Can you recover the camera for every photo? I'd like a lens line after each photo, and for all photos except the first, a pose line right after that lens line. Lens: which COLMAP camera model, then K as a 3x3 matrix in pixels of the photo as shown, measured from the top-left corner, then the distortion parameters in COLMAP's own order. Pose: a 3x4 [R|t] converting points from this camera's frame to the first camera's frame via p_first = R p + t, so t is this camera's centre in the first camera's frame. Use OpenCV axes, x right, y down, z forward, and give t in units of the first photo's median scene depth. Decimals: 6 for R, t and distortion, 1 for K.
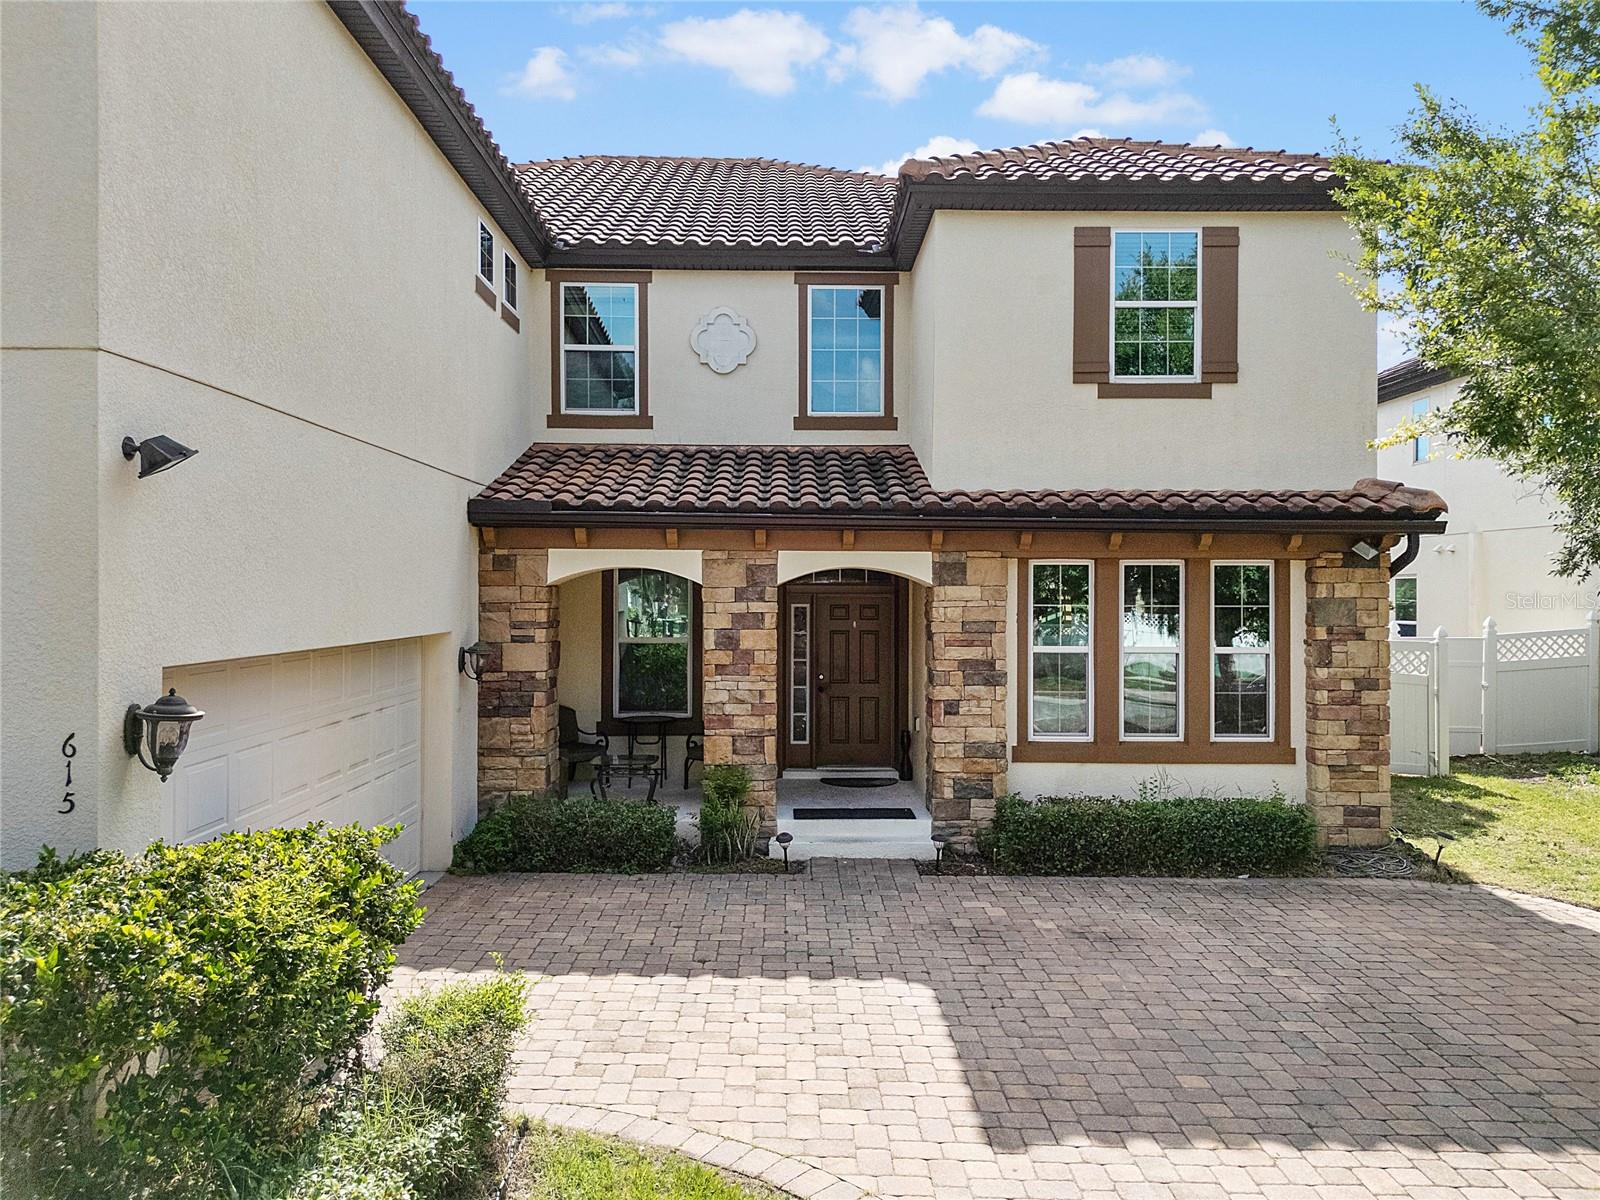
lens RADIAL K [[1174.1, 0, 801.5], [0, 1174.1, 590.3], [0, 0, 1]] dist [0.033431, -0.018220]
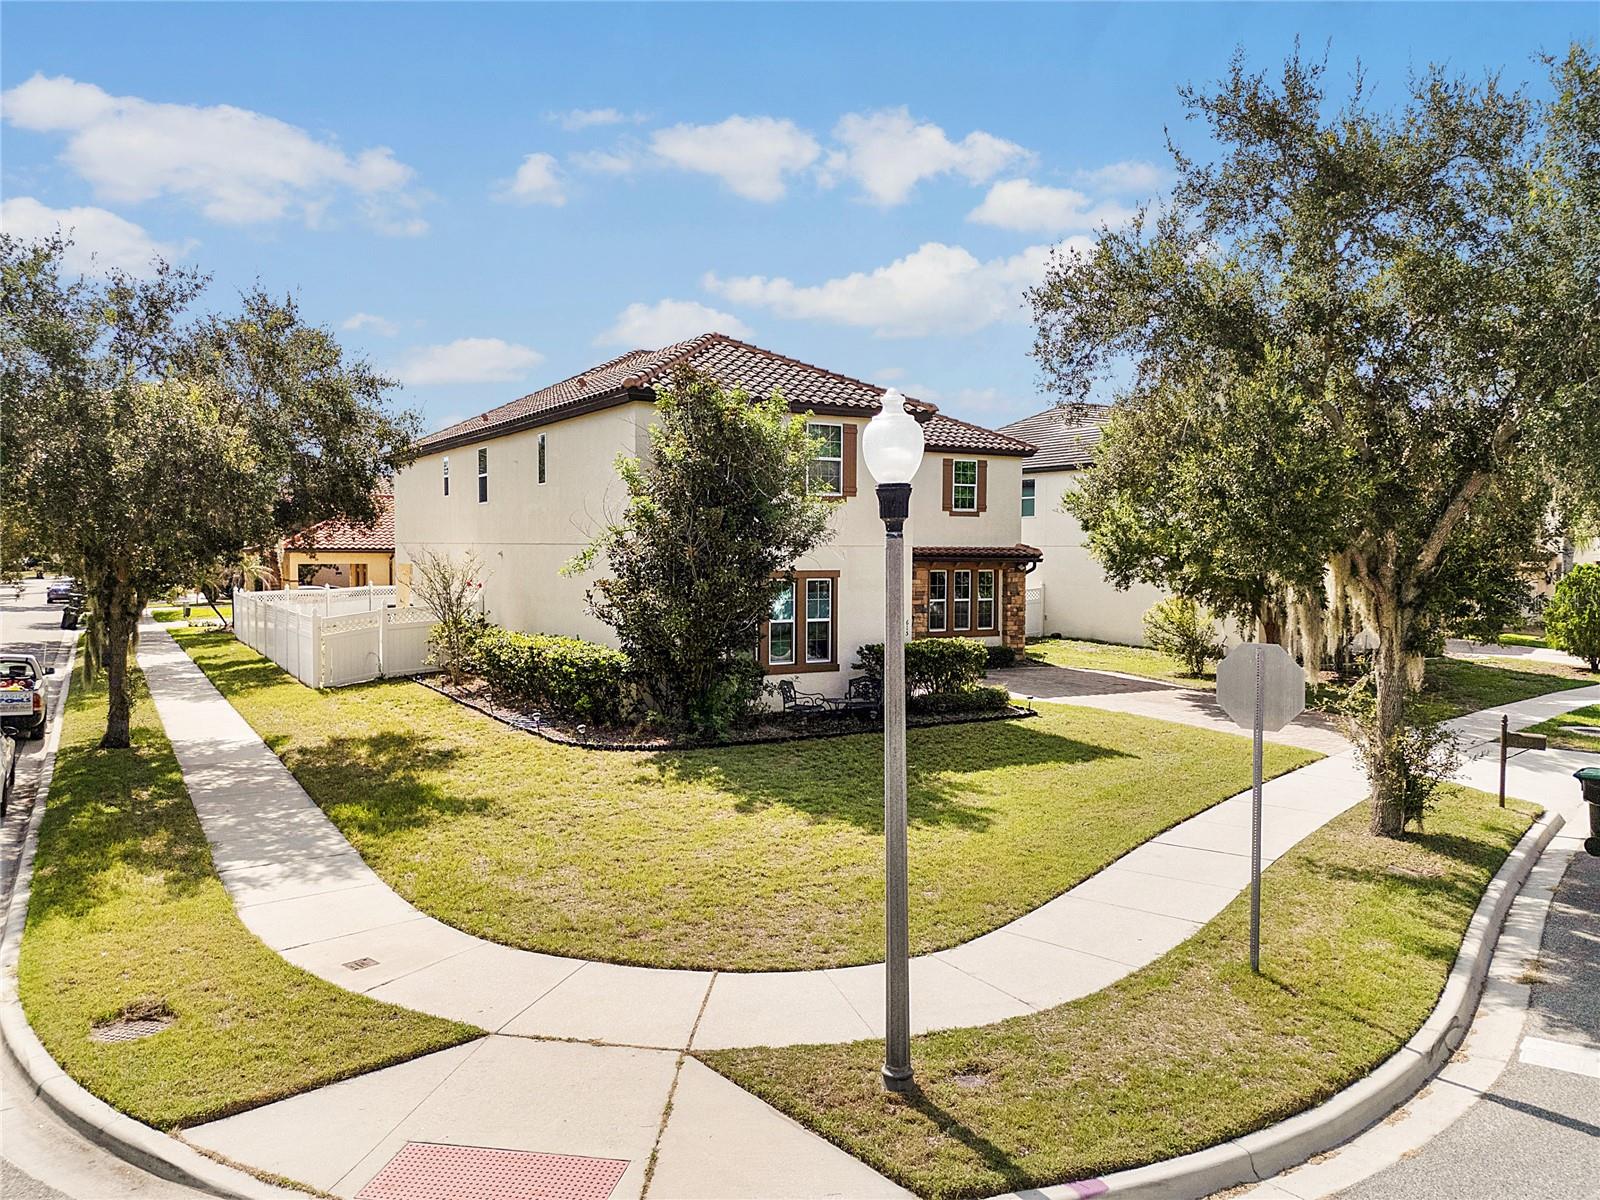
lens RADIAL K [[1174.1, 0, 800.7], [0, 1174.1, 604.8], [0, 0, 1]] dist [0.033431, -0.018220]
pose [[0.864006, -0.023055, 0.502953, -1.577463], [0.003523, 0.999203, 0.039750, -0.058352], [-0.503469, -0.032572, 0.863399, -1.388516]]
